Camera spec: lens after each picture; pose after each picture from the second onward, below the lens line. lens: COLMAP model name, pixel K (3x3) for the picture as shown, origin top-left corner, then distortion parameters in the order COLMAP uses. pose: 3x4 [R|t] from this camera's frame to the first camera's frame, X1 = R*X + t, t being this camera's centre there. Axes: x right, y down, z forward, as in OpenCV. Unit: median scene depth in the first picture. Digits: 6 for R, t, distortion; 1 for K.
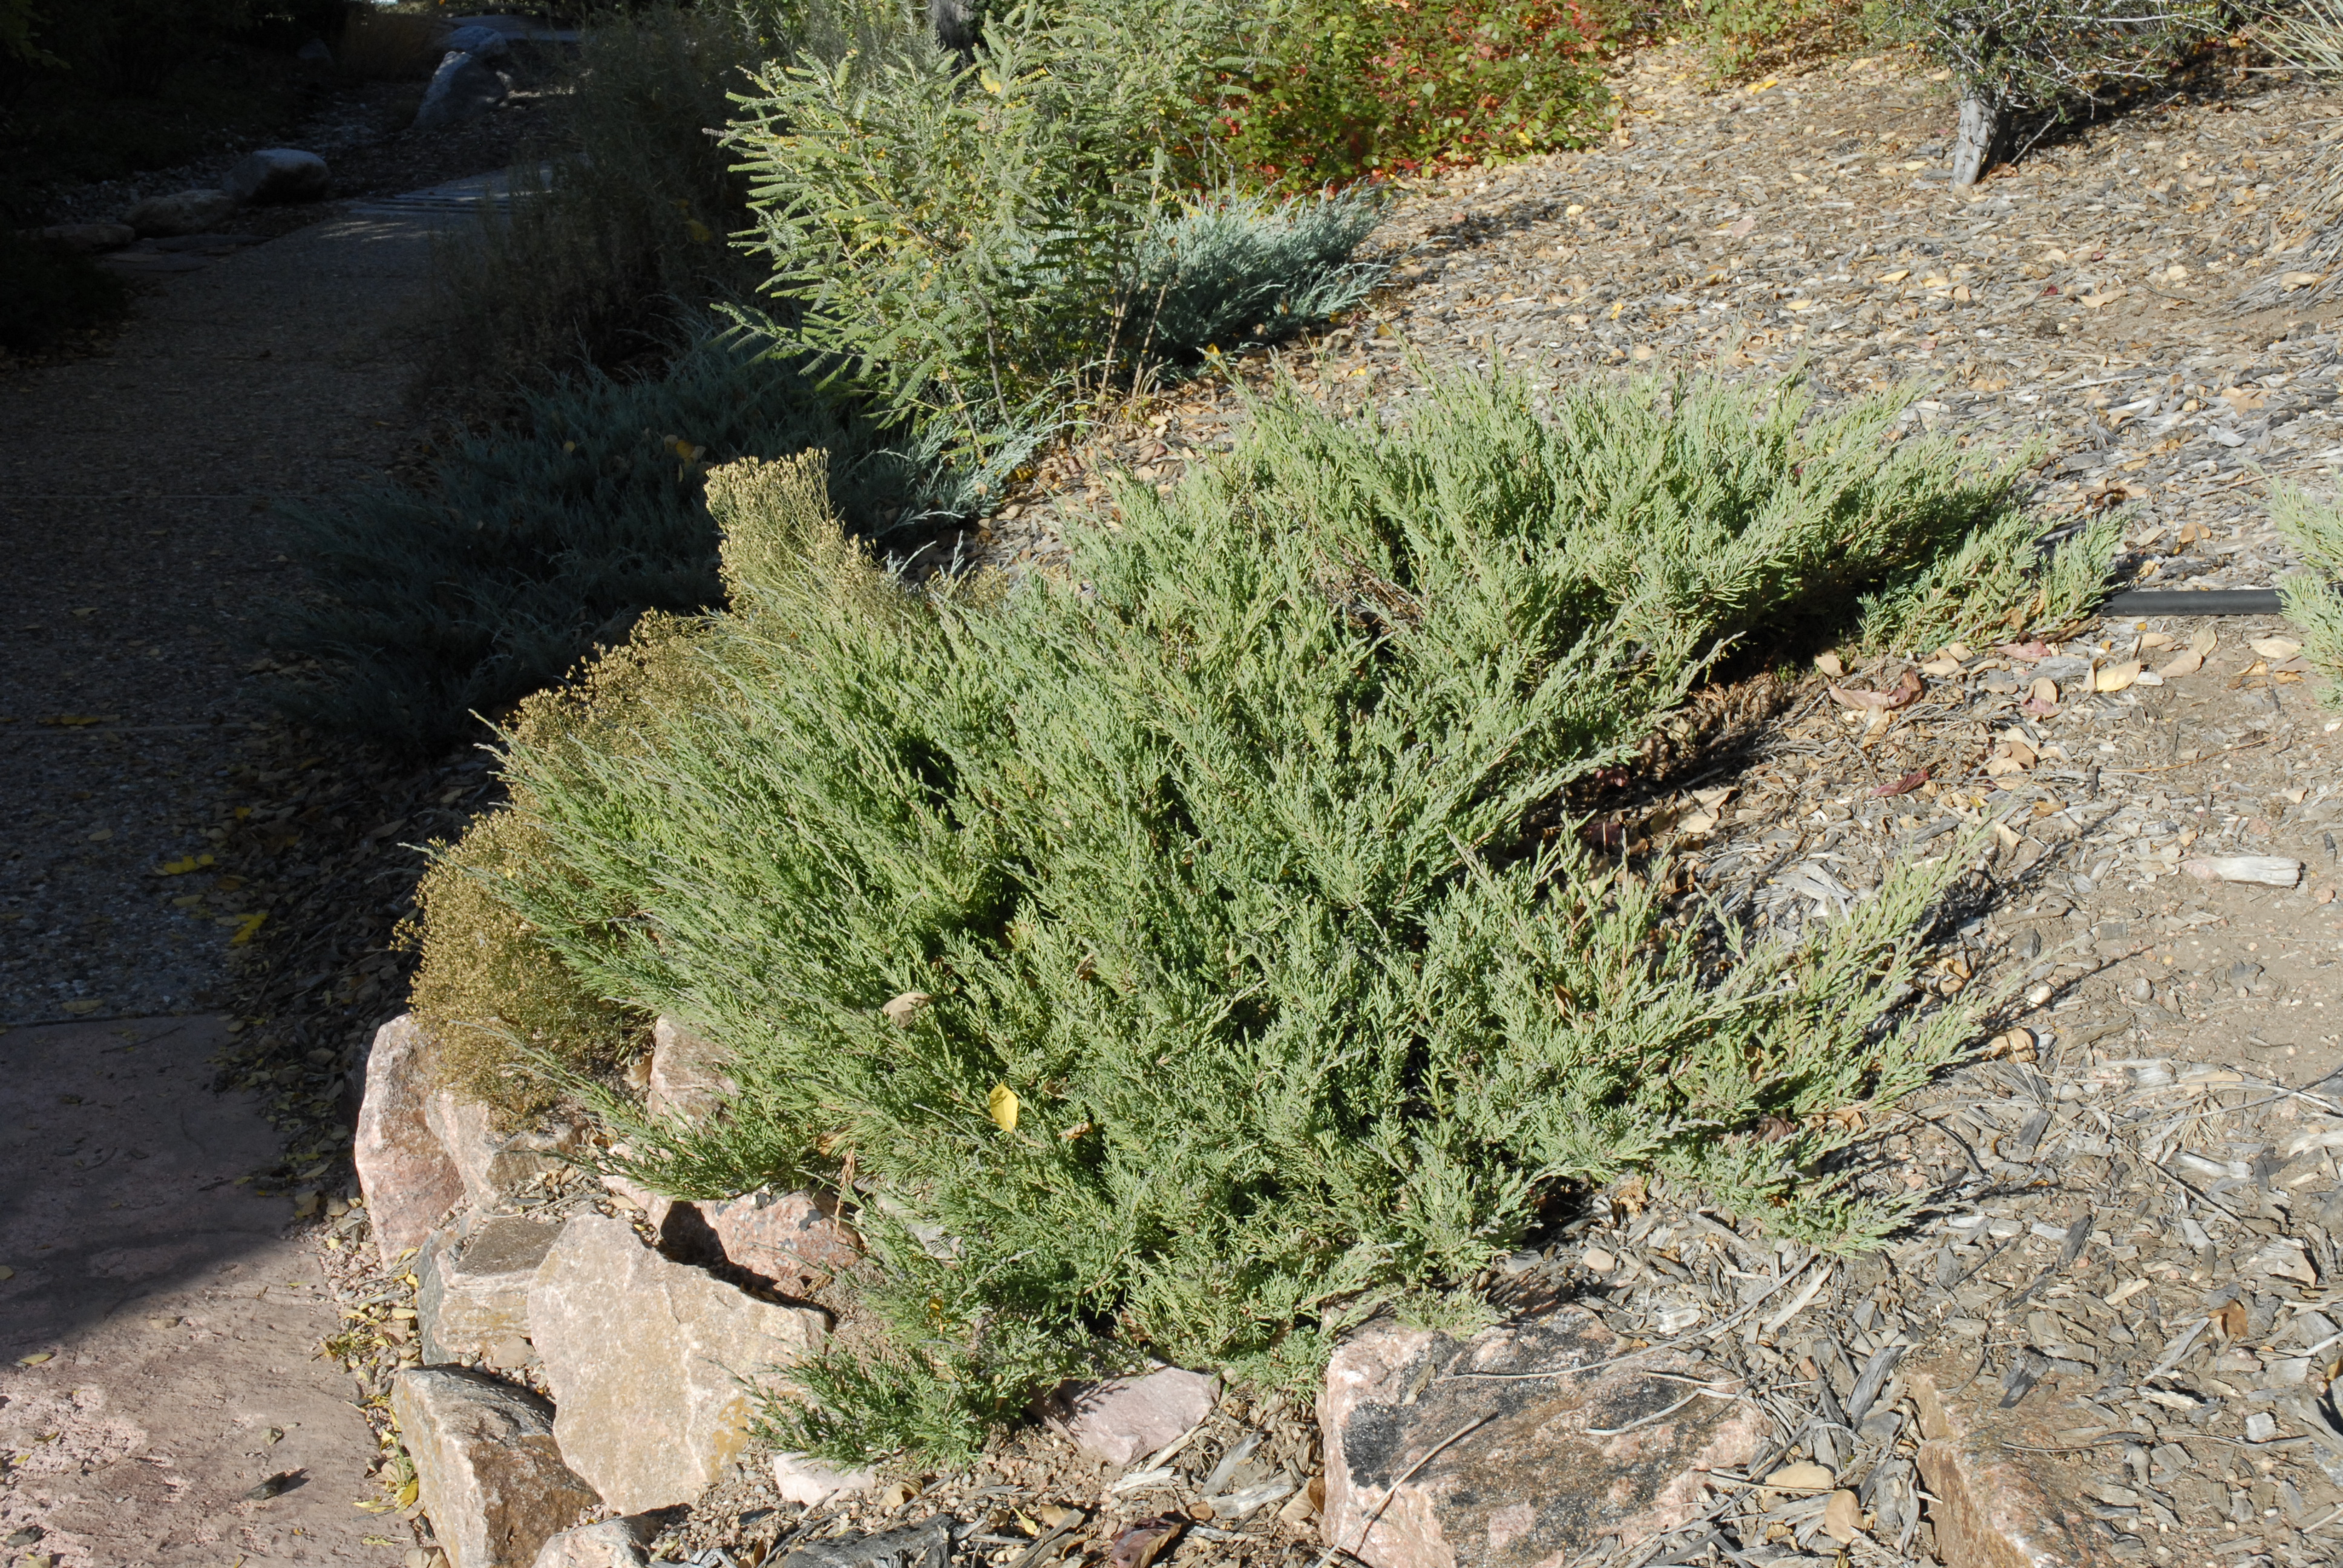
lens RADIAL K [[2793.4, 0, 1171.5], [0, 2793.4, 784.0], [0, 0, 1]] dist [-0.016385, -0.002256]
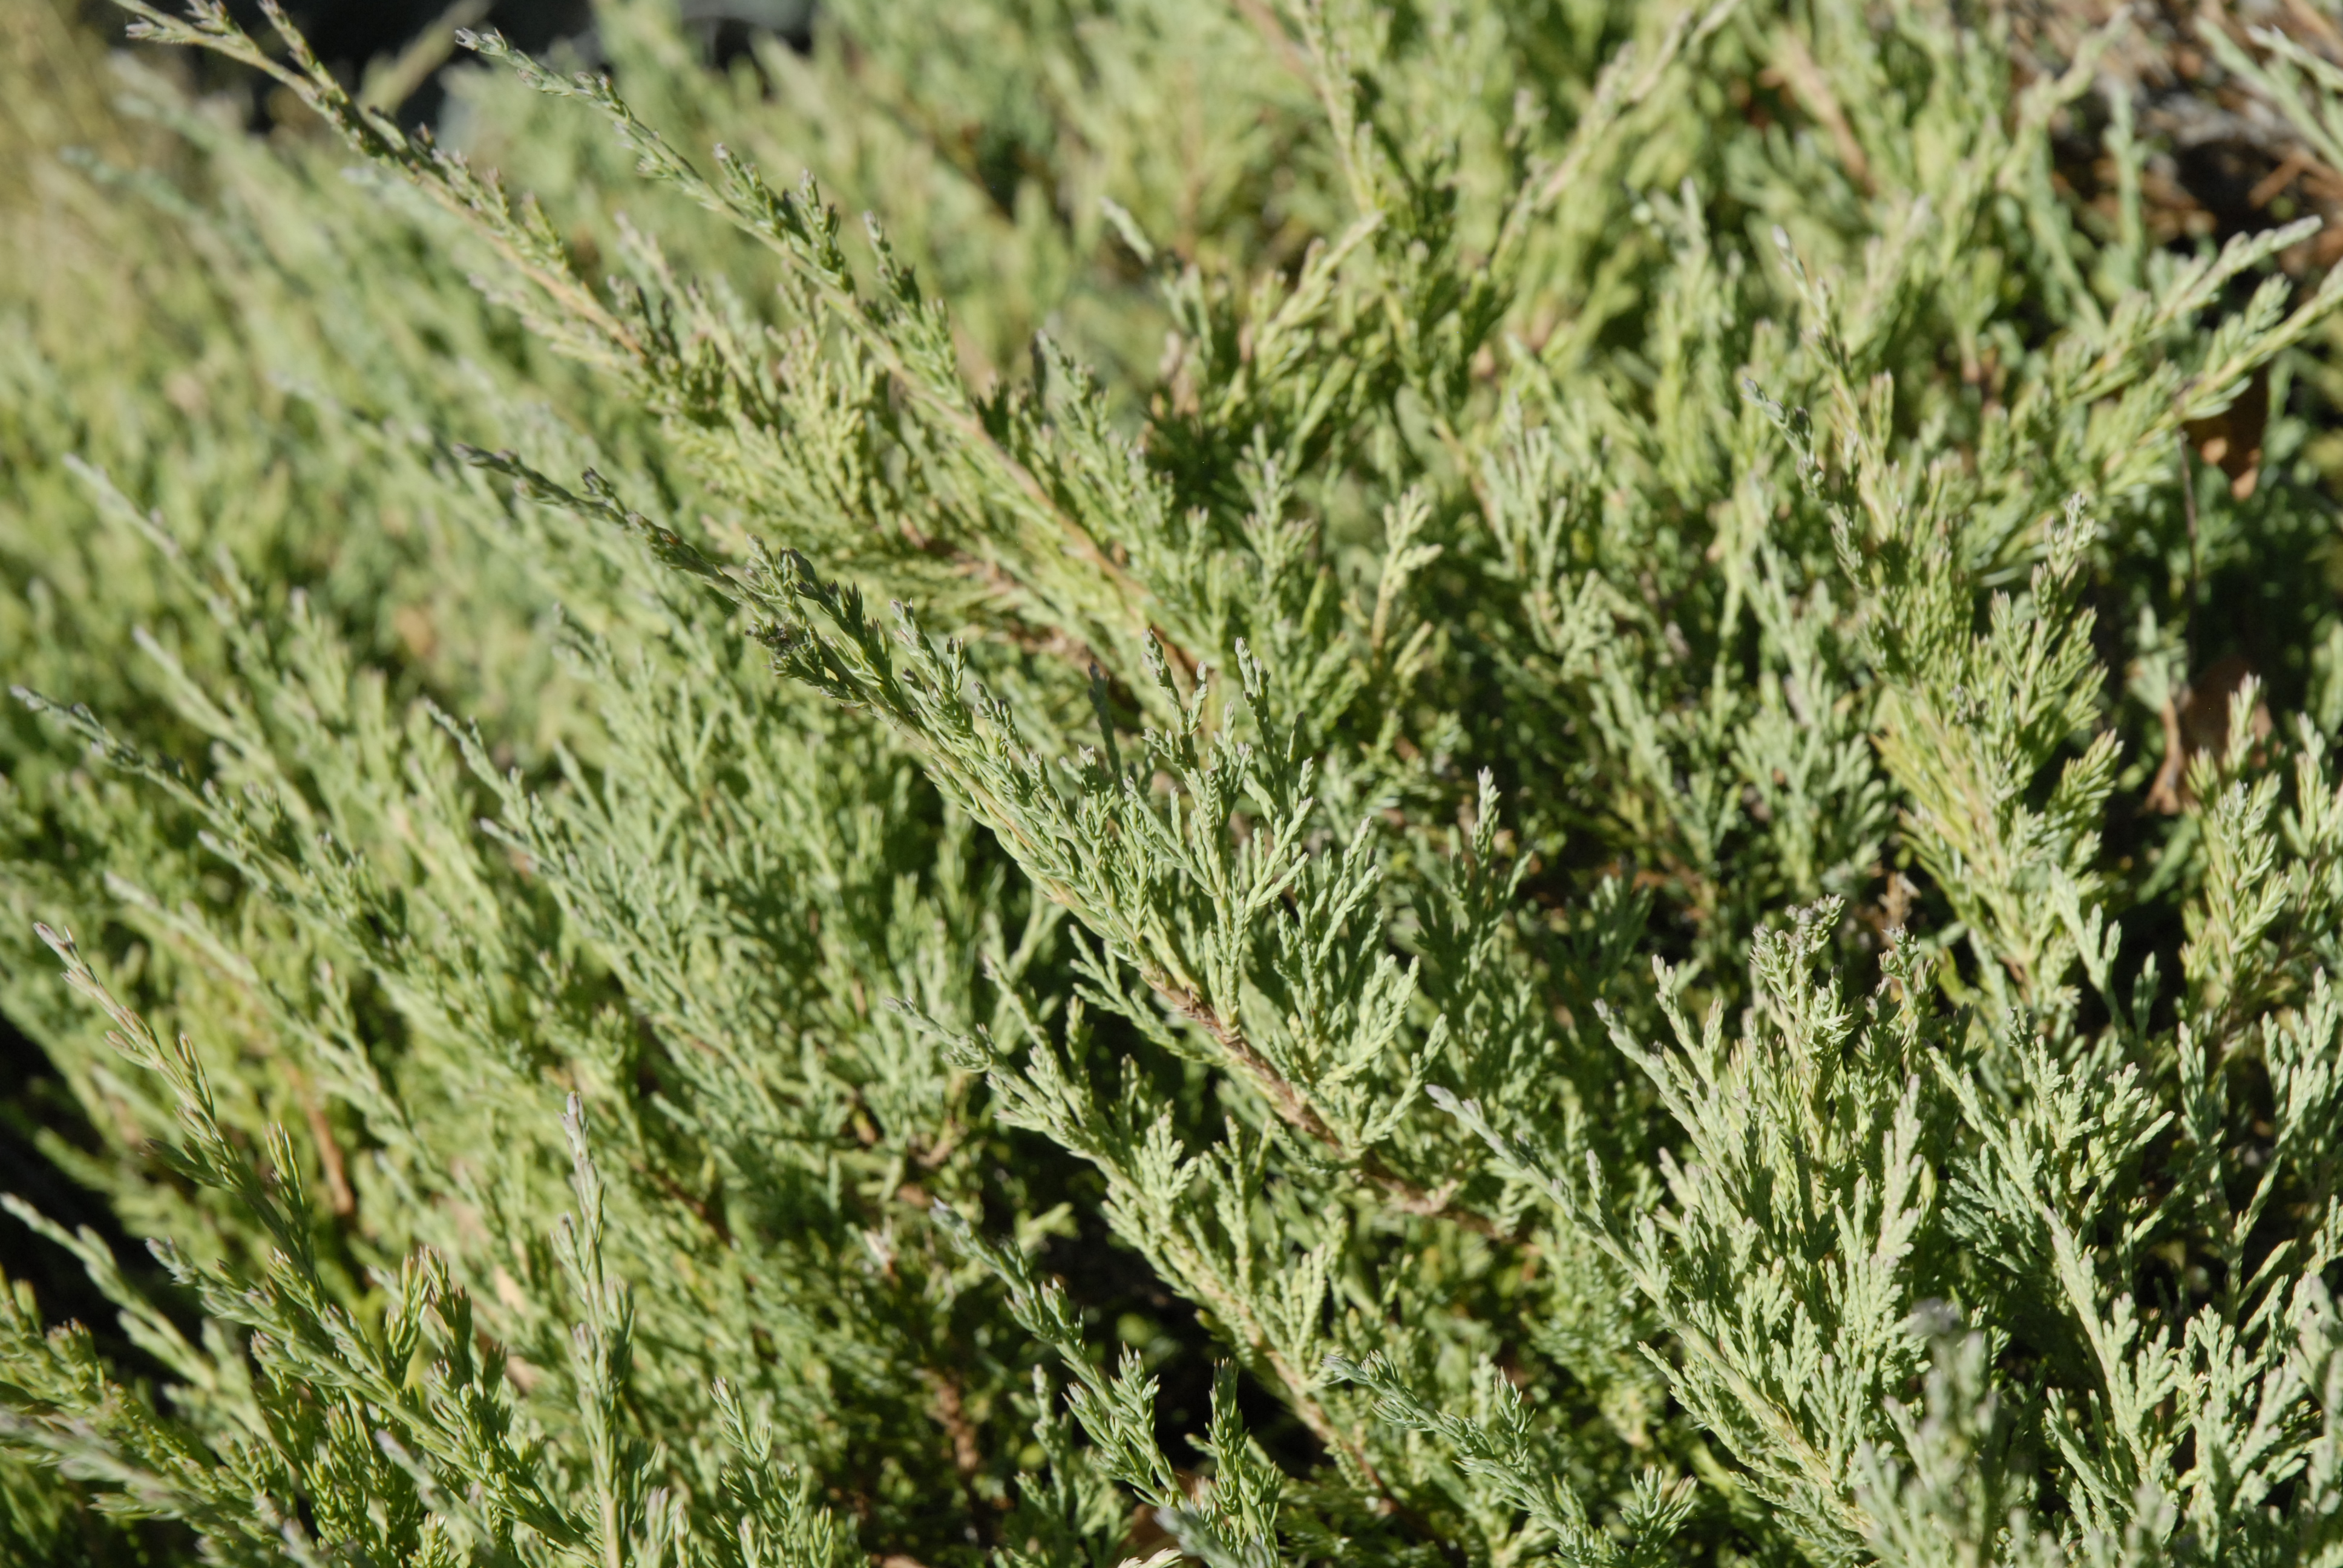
lens RADIAL K [[6246.3, 0, 1171.5], [0, 6246.3, 784.0], [0, 0, 1]] dist [0.083350, 0.357163]
pose [[0.998285, 0.021183, -0.054570, 0.026093], [-0.021008, 0.999772, 0.003783, -0.020496], [0.054637, -0.002630, 0.998503, 0.639041]]
